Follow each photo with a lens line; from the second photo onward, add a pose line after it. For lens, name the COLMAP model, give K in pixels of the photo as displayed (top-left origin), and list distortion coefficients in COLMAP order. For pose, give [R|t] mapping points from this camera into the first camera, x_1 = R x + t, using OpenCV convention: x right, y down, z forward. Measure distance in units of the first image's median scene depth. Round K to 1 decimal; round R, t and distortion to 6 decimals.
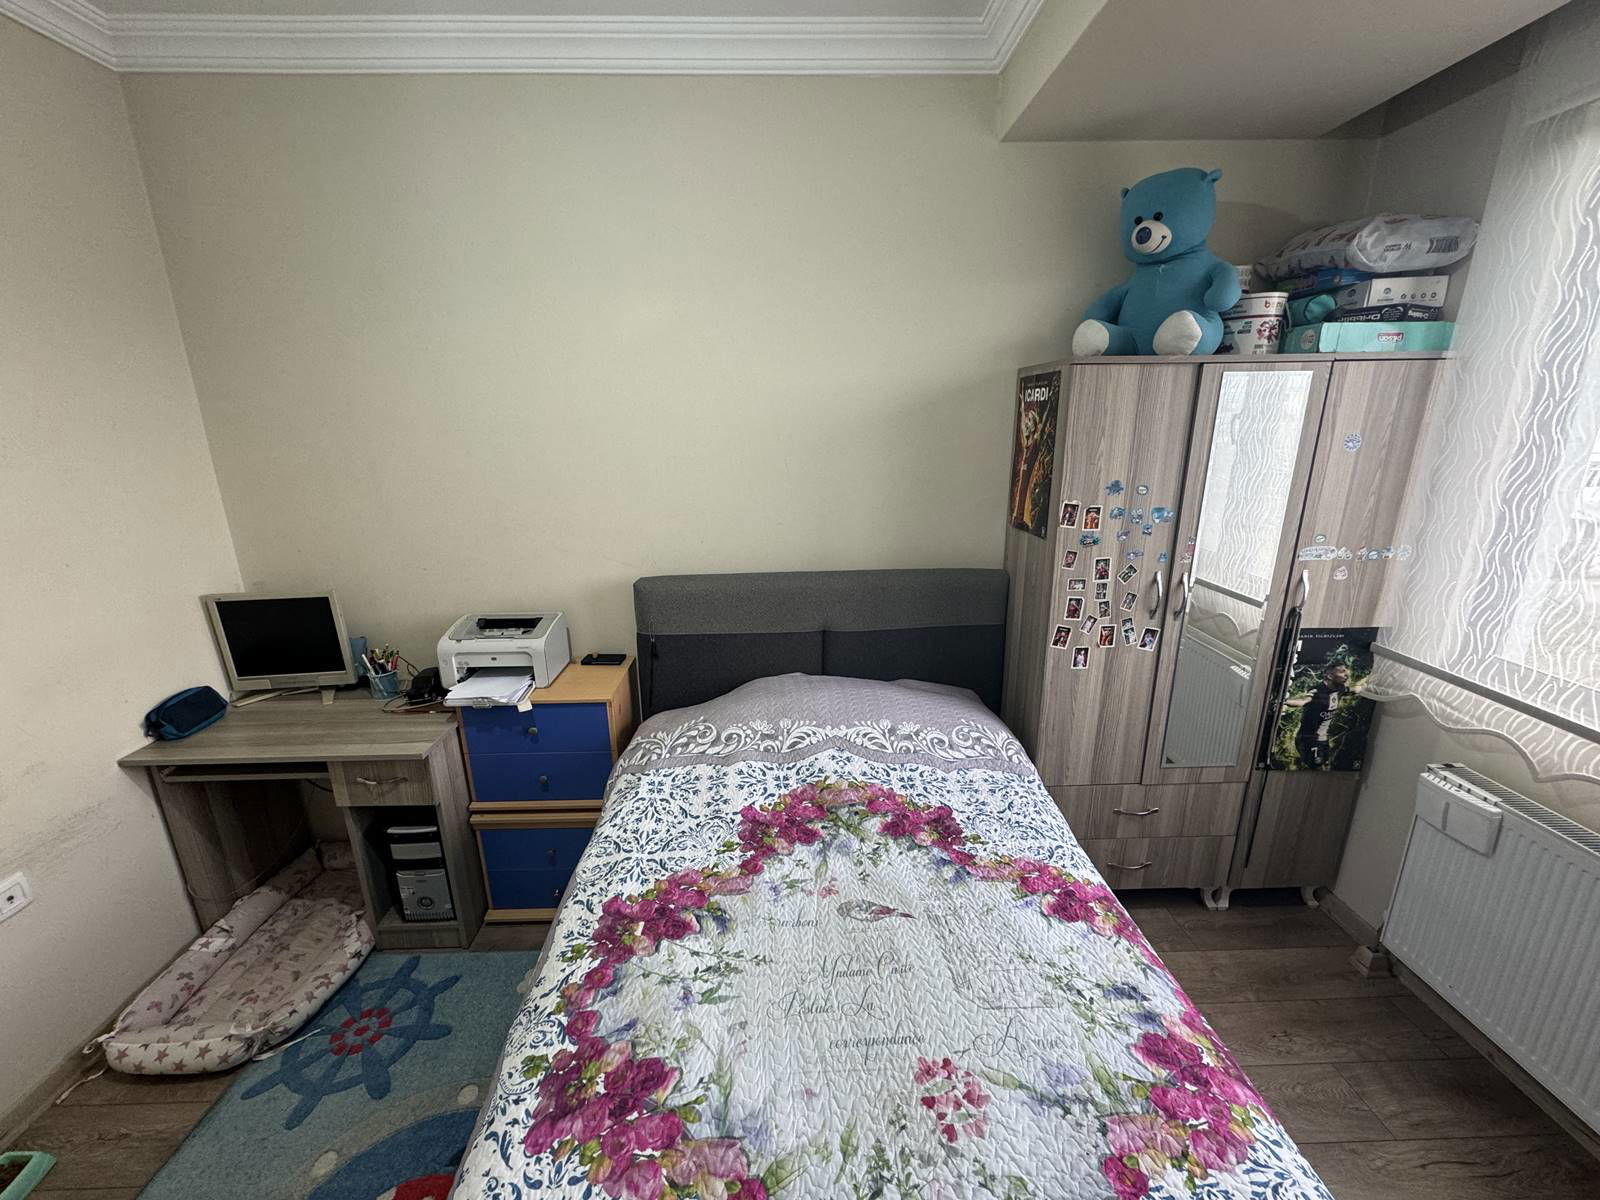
lens RADIAL K [[635.3, 0, 804.7], [0, 635.3, 602.9], [0, 0, 1]] dist [-0.005172, 0.000953]
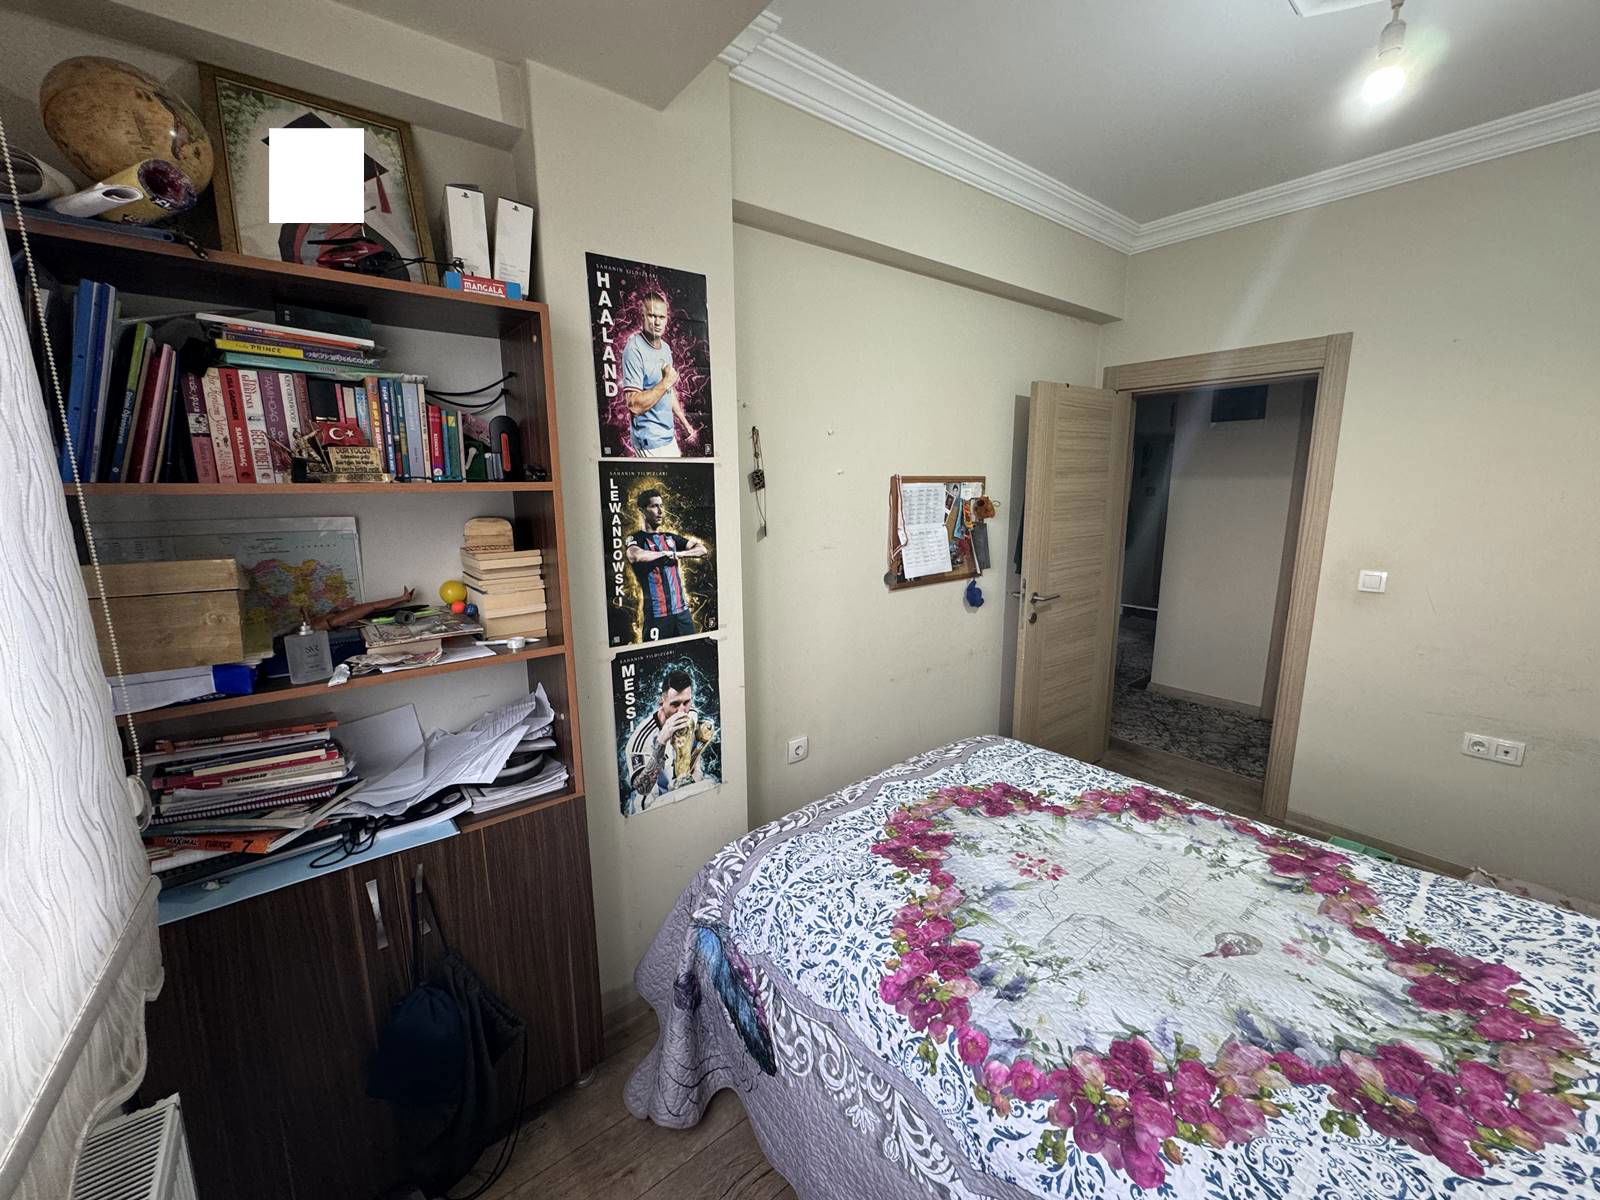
lens RADIAL K [[635.3, 0, 801.4], [0, 635.3, 599.6], [0, 0, 1]] dist [-0.005172, 0.000953]
pose [[-0.797209, 0.129603, -0.589628, 1.009303], [-0.150886, 0.902913, 0.402470, -0.236046], [0.584544, 0.409820, -0.700255, 0.981243]]
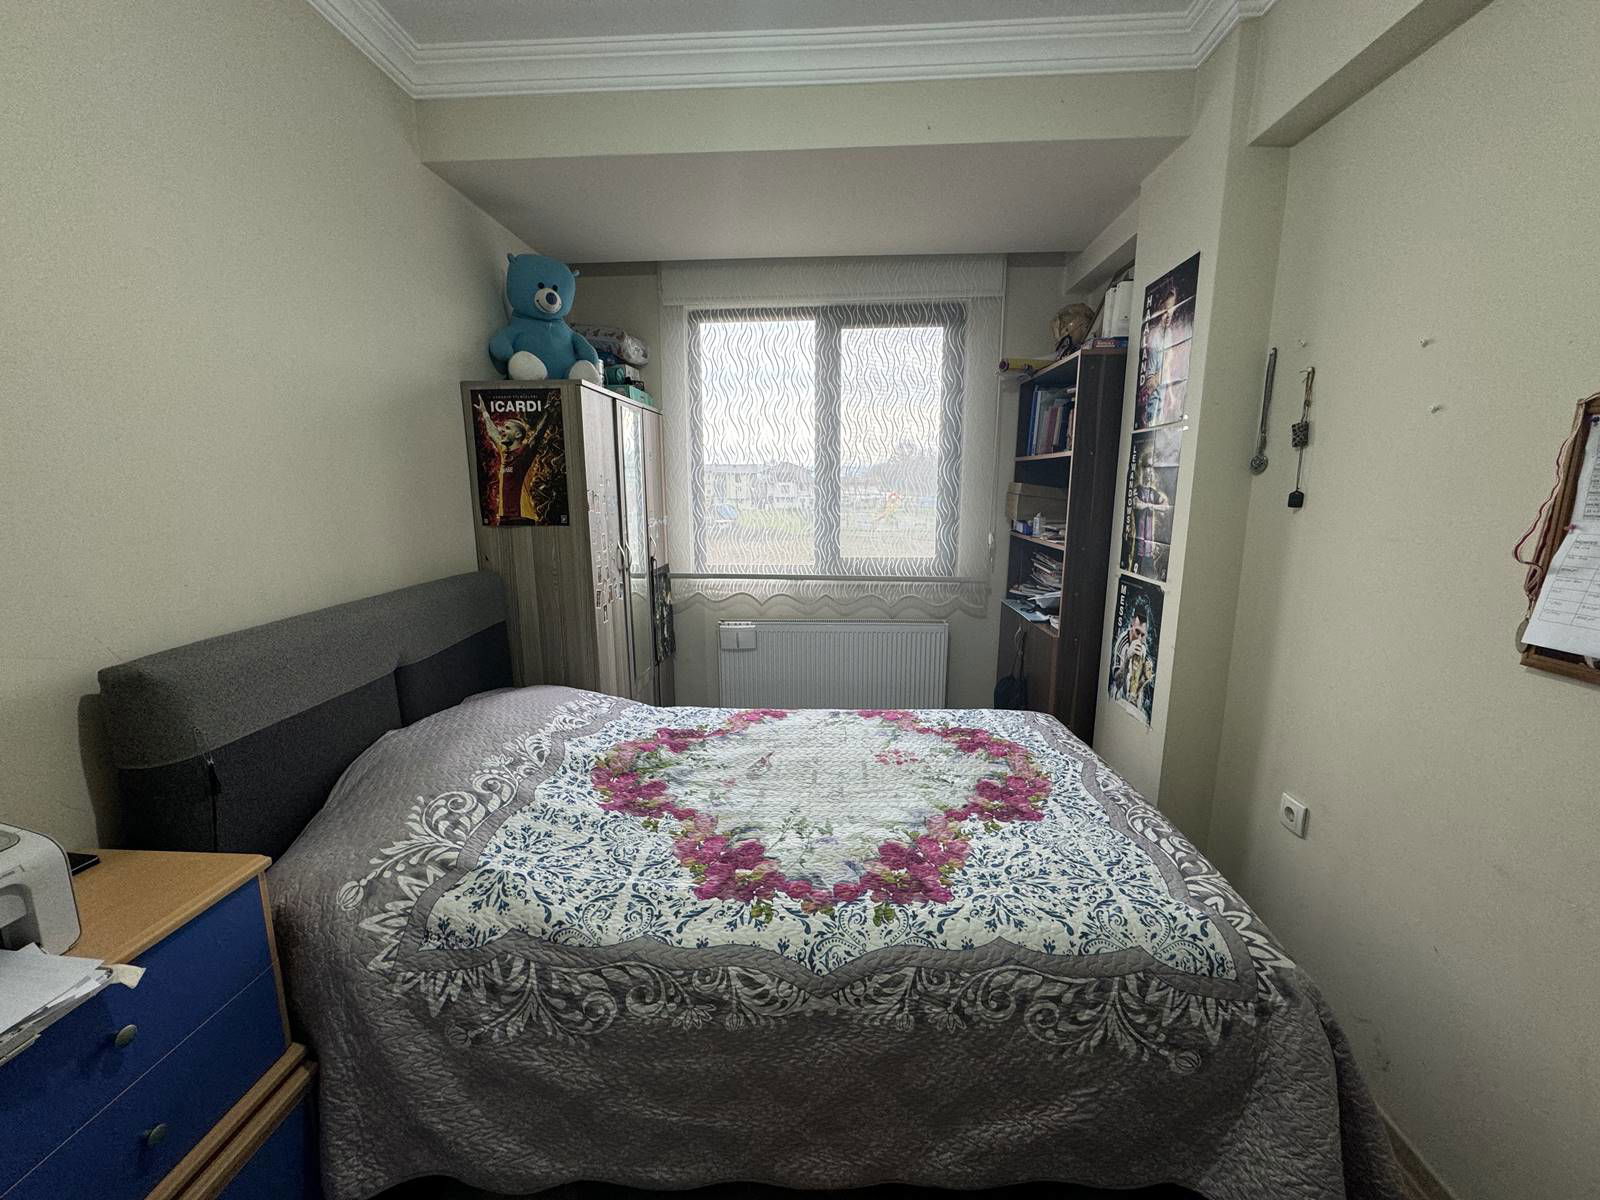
lens RADIAL K [[635.3, 0, 796.6], [0, 635.3, 596.4], [0, 0, 1]] dist [-0.005172, 0.000953]
pose [[0.083454, -0.163146, 0.983066, -1.056570], [0.277226, 0.951365, 0.134351, -0.015483], [-0.957174, 0.261319, 0.124623, 0.609006]]
